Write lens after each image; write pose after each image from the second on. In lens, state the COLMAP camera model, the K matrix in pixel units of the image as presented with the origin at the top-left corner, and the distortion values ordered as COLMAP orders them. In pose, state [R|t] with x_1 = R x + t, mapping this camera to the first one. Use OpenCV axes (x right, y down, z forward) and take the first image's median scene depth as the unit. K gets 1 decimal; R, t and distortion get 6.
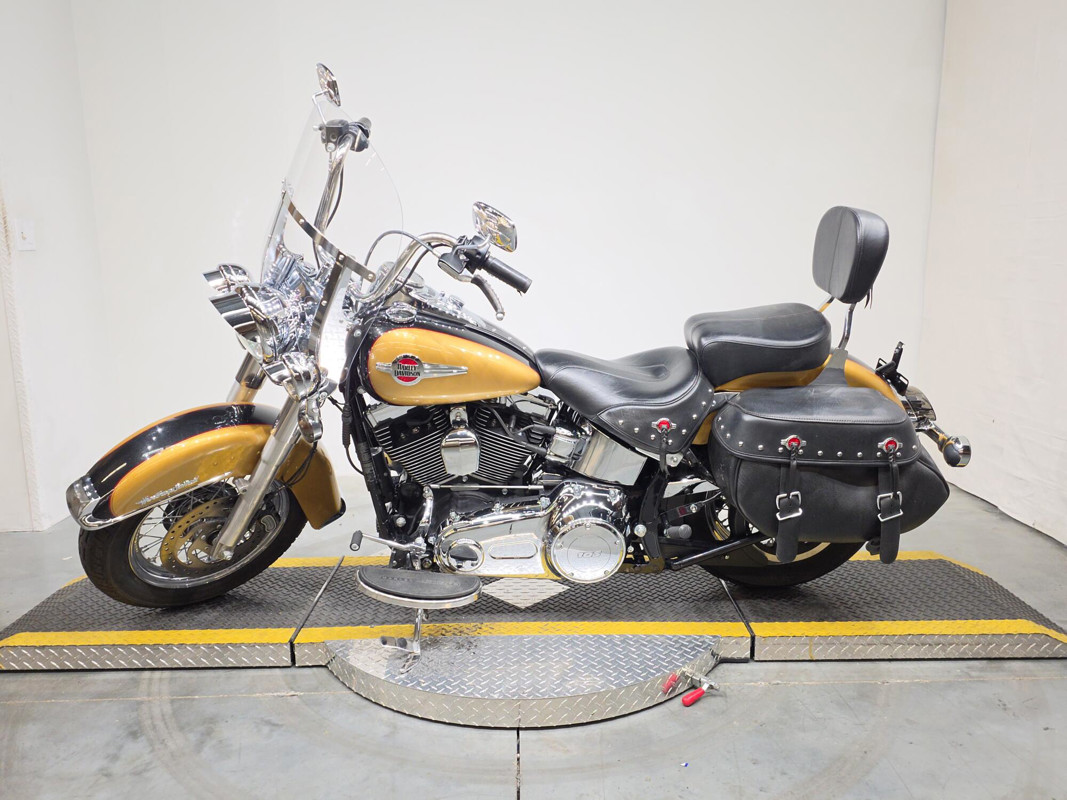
lens RADIAL K [[817.6, 0, 519.1], [0, 817.6, 399.3], [0, 0, 1]] dist [0.143182, -0.326170]
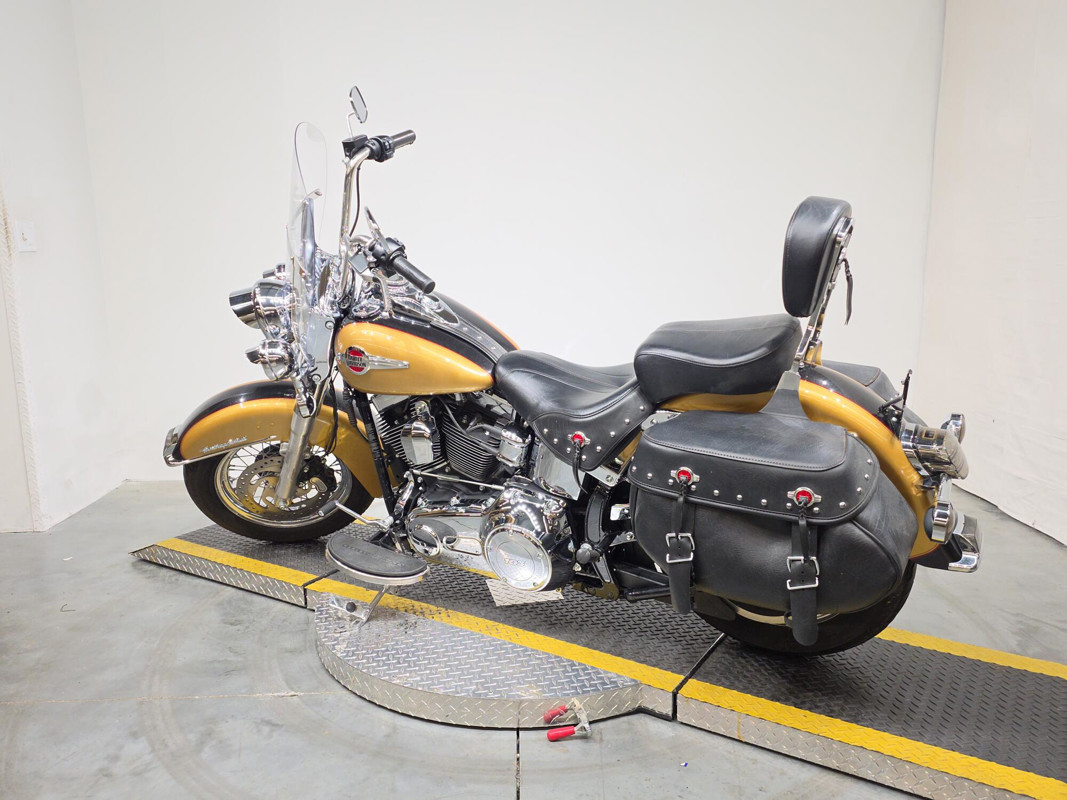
lens RADIAL K [[817.6, 0, 519.1], [0, 817.6, 399.3], [0, 0, 1]] dist [0.143182, -0.326170]
pose [[0.847684, 0.093259, -0.522239, 0.589818], [-0.090633, 0.995413, 0.030644, -0.035433], [0.522702, 0.021355, 0.852248, 0.166880]]
